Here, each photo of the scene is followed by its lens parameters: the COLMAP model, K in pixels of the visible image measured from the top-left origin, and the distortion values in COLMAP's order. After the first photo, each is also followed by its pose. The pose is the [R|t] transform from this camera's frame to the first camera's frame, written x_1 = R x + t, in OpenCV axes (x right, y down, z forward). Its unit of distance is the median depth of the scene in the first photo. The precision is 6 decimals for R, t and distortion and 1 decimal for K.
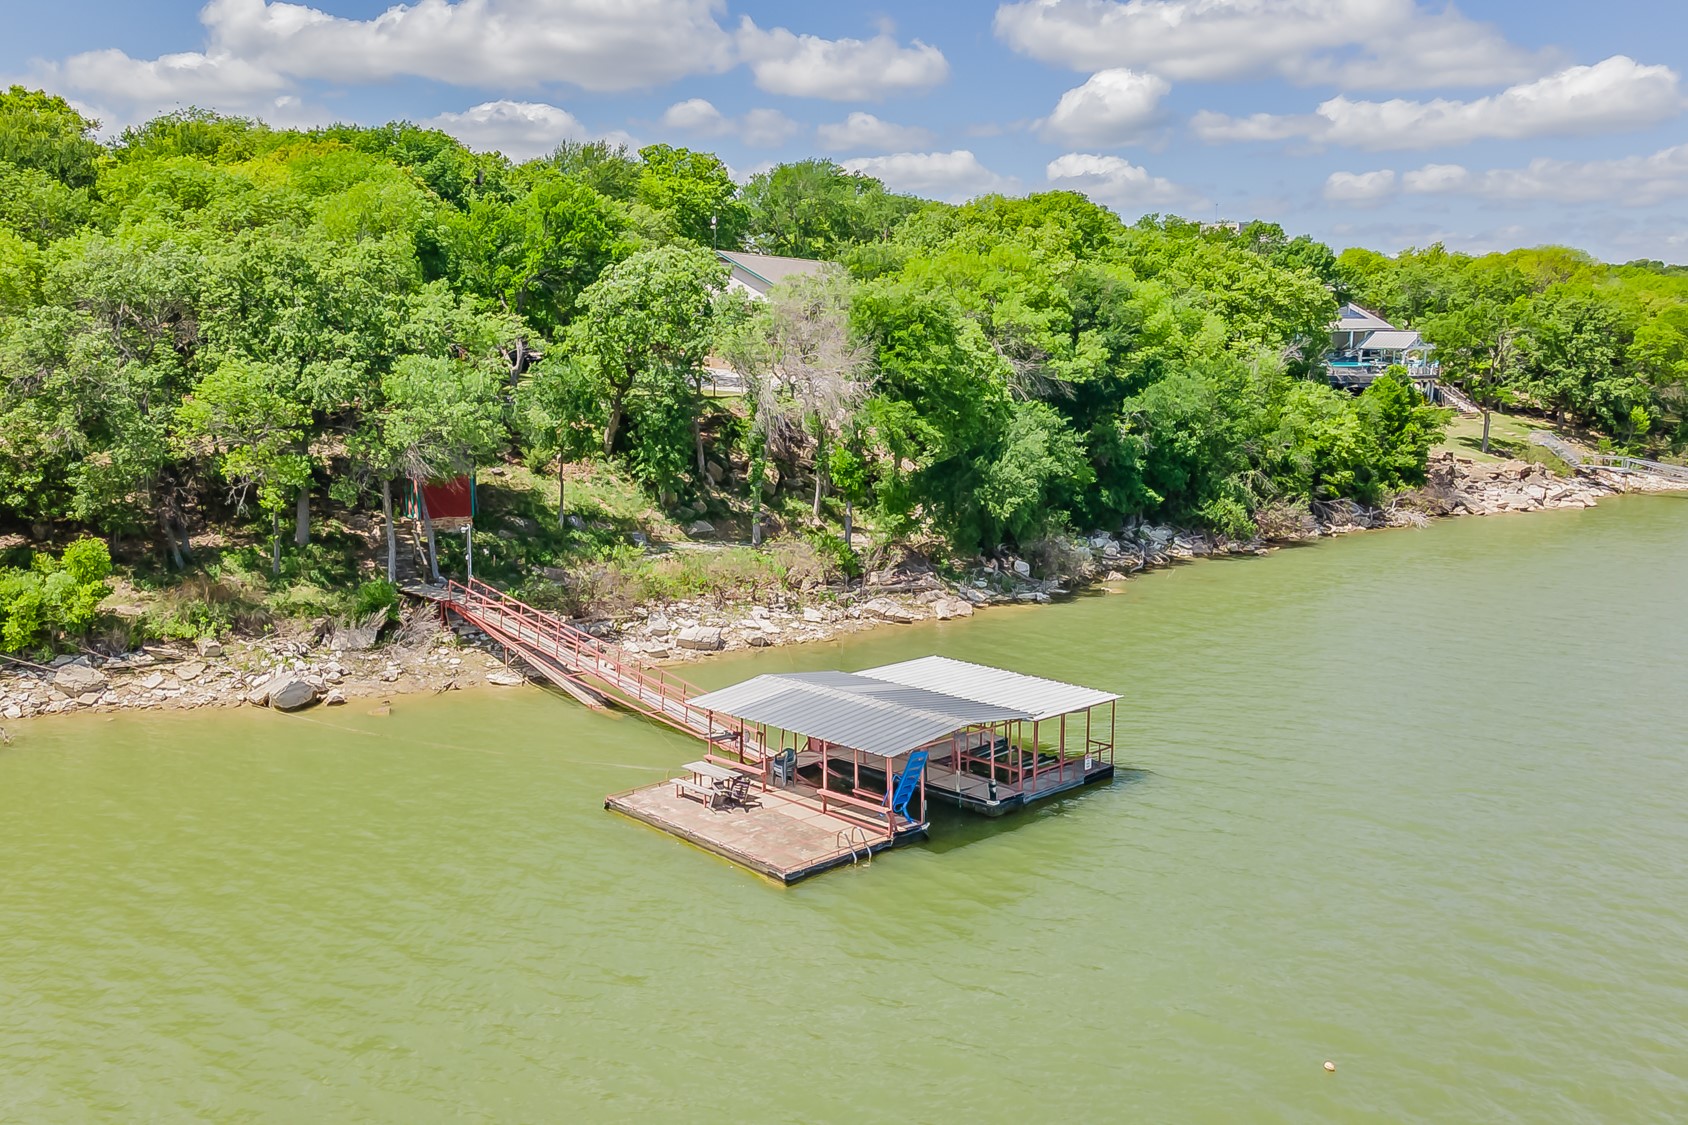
lens RADIAL K [[1476.8, 0, 796.0], [0, 1476.8, 556.8], [0, 0, 1]] dist [0.050334, 0.002609]
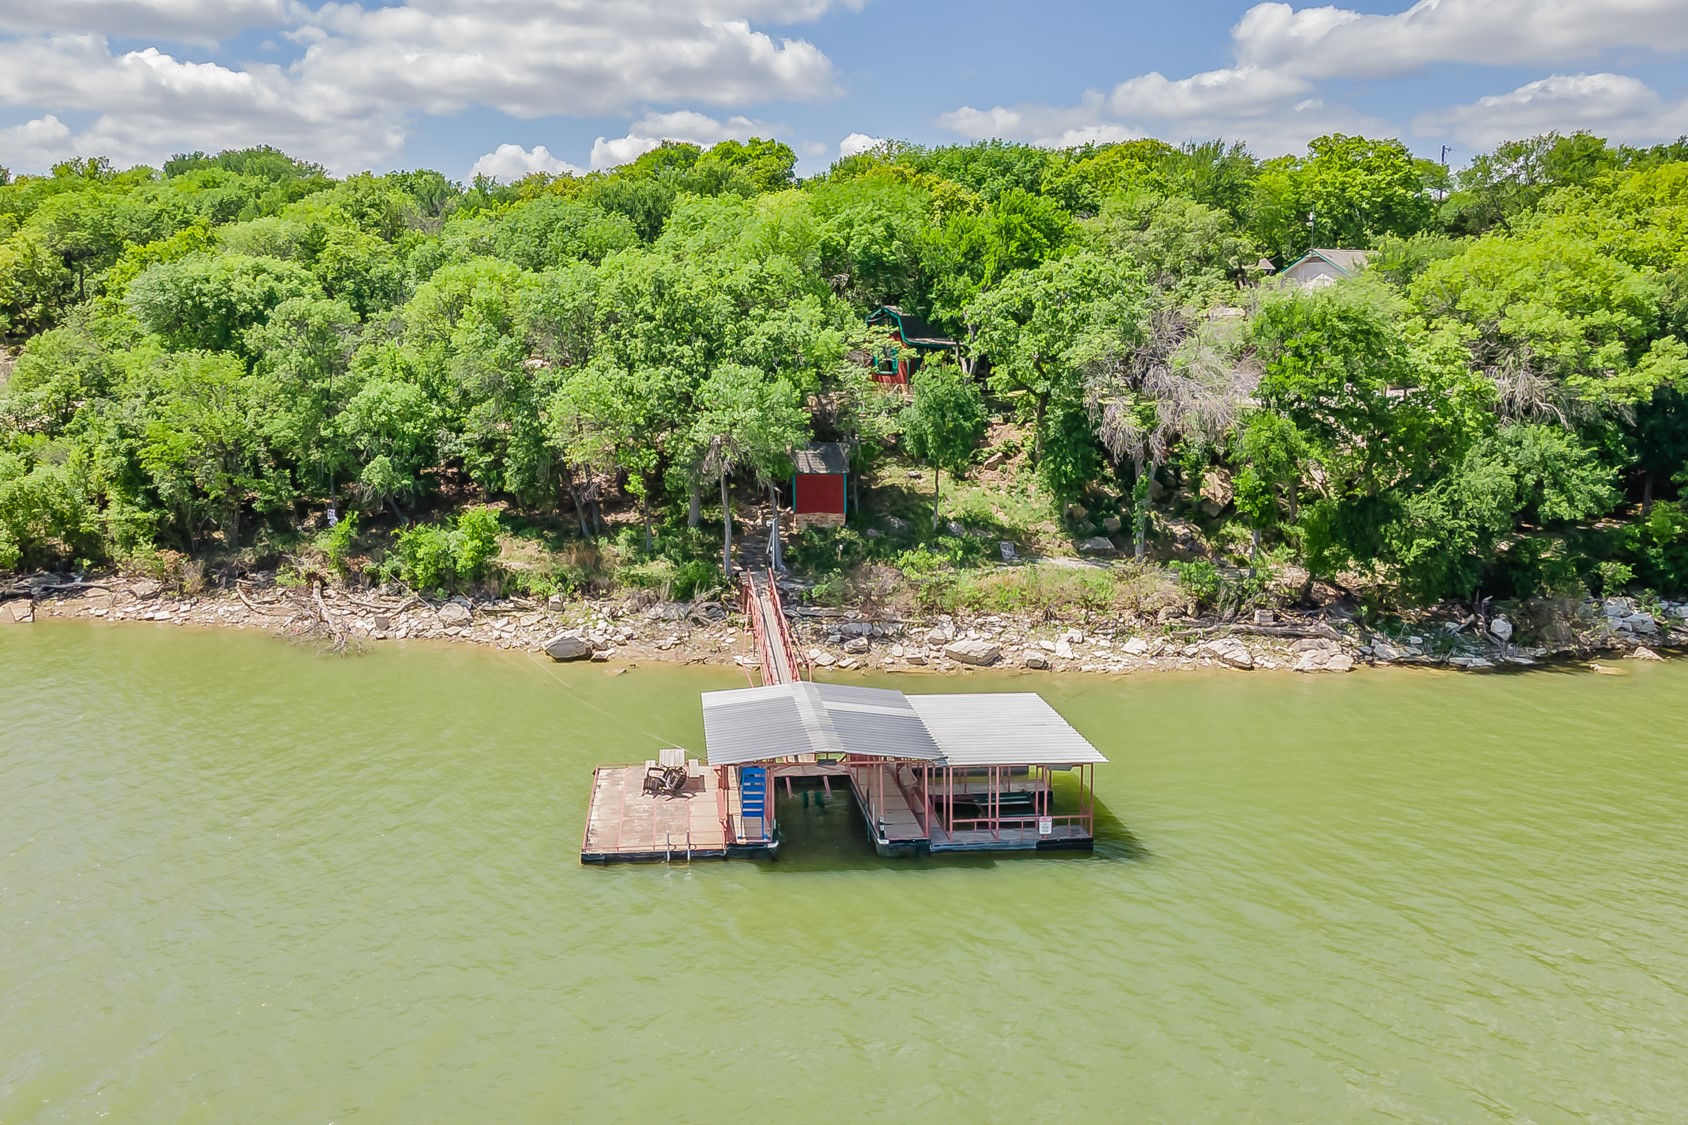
lens RADIAL K [[1476.8, 0, 796.0], [0, 1476.8, 556.8], [0, 0, 1]] dist [0.050334, 0.002609]
pose [[0.798989, 0.089855, -0.594594, 0.359545], [-0.091008, 0.995452, 0.028139, -0.021363], [0.594419, 0.031630, 0.803533, 0.109718]]
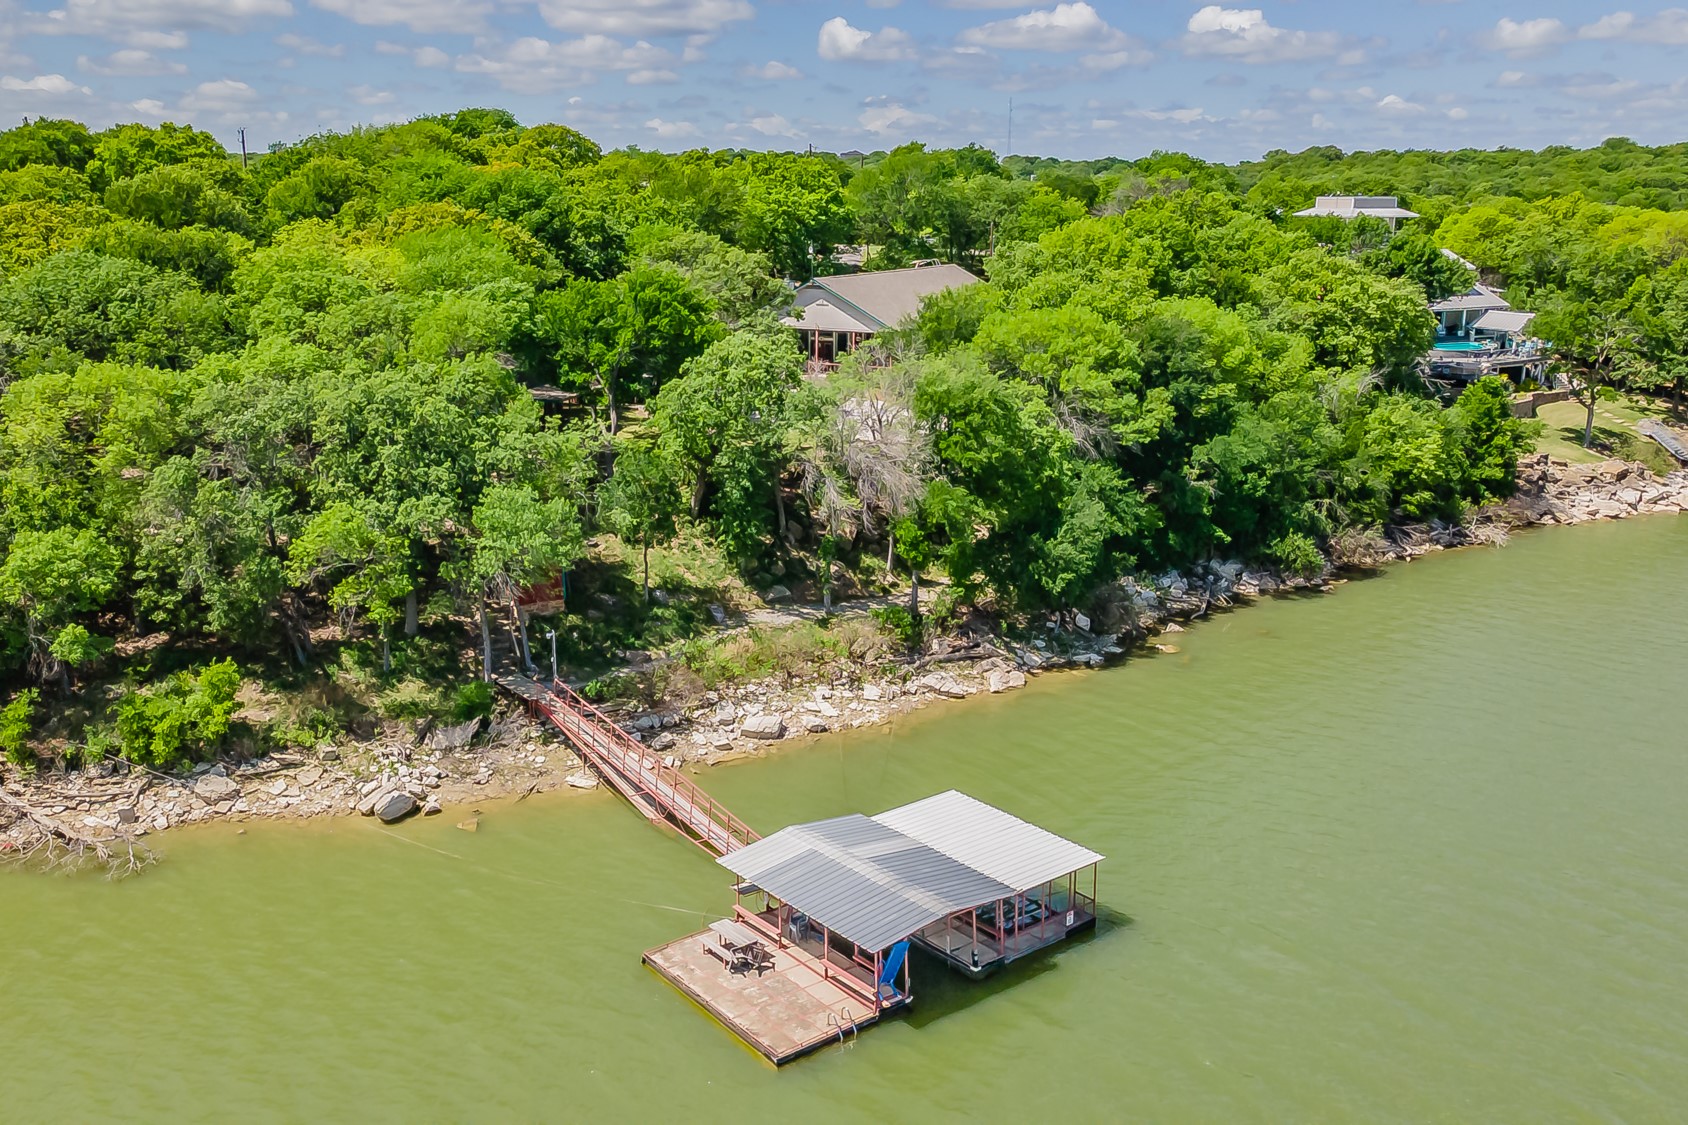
lens RADIAL K [[1468.2, 0, 844.0], [0, 1468.2, 562.5], [0, 0, 1]] dist [0.046721, 0.006808]
pose [[0.997374, 0.009034, -0.071859, 0.062223], [-0.002679, 0.996112, 0.088052, -0.139220], [0.072375, -0.087628, 0.993521, -0.064889]]
